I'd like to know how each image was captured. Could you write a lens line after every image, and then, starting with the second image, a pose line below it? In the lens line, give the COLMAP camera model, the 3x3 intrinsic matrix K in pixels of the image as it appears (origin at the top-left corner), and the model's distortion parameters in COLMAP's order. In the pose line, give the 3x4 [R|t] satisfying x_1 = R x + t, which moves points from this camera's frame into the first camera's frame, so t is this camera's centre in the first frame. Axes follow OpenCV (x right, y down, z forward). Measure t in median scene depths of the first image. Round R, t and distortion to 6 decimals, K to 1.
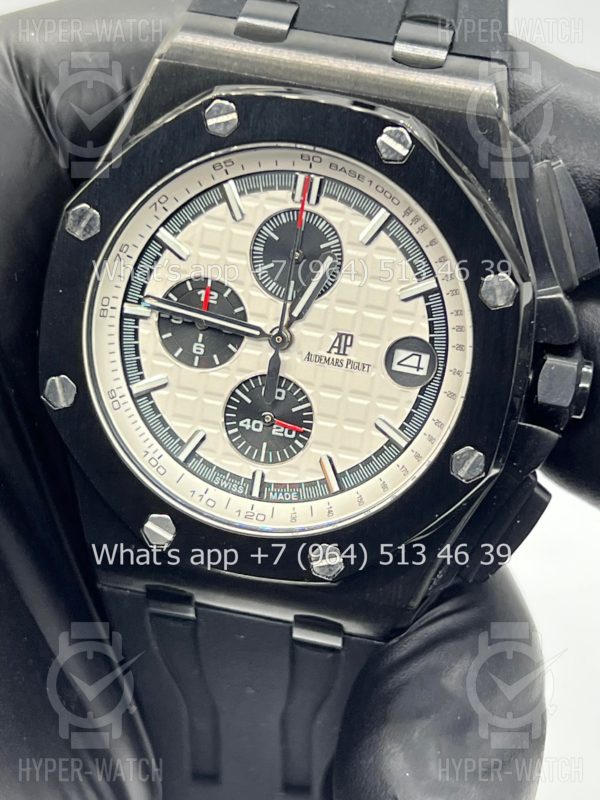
lens RADIAL K [[1870.3, 0, 300.0], [0, 1870.3, 400.0], [0, 0, 1]] dist [0.227153, -0.542274]
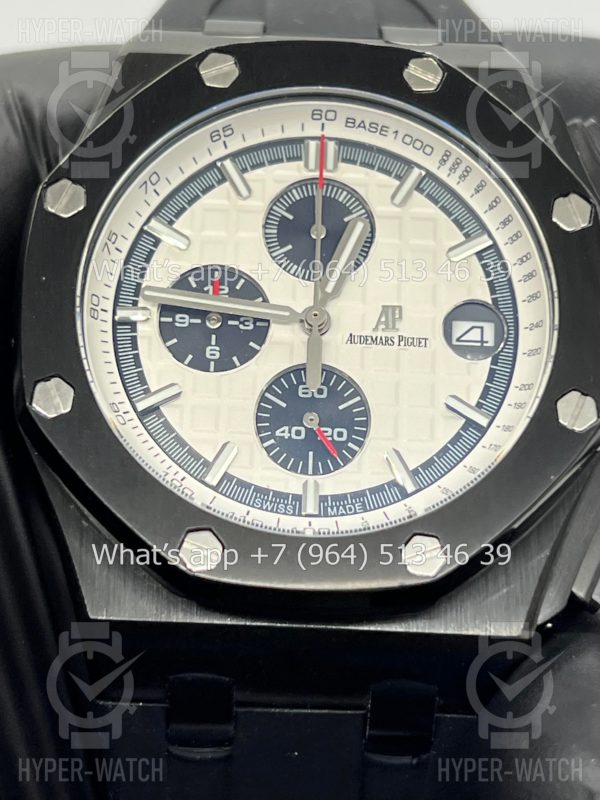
lens RADIAL K [[1870.3, 0, 300.0], [0, 1870.3, 400.0], [0, 0, 1]] dist [0.227153, -0.542274]
pose [[0.974914, -0.073887, 0.209959, -0.191715], [0.155890, 0.899963, -0.407142, 0.331670], [-0.158873, 0.429659, 0.888905, 0.285244]]
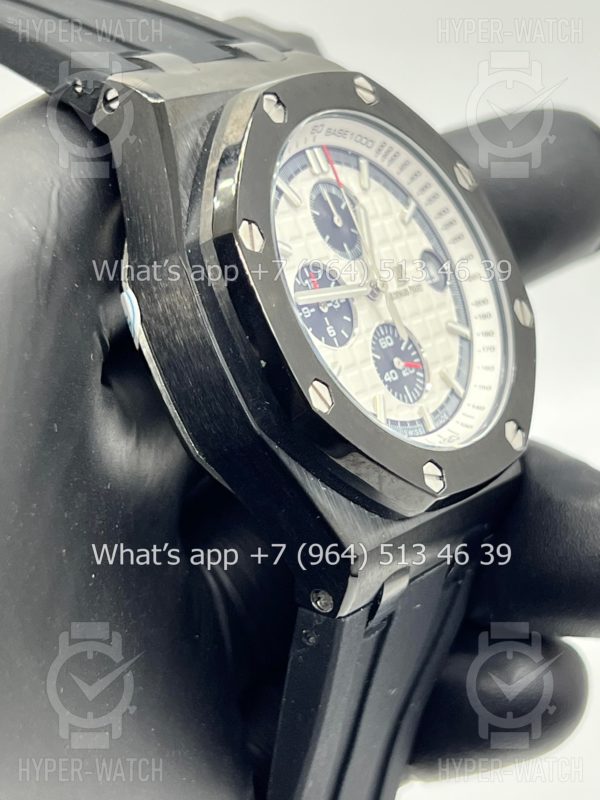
lens RADIAL K [[1870.3, 0, 300.0], [0, 1870.3, 400.0], [0, 0, 1]] dist [0.227153, -0.542274]
pose [[0.394122, -0.325308, 0.859560, -0.970111], [0.563768, 0.824203, 0.053430, -0.061713], [-0.725833, 0.463534, 0.508235, 0.513729]]
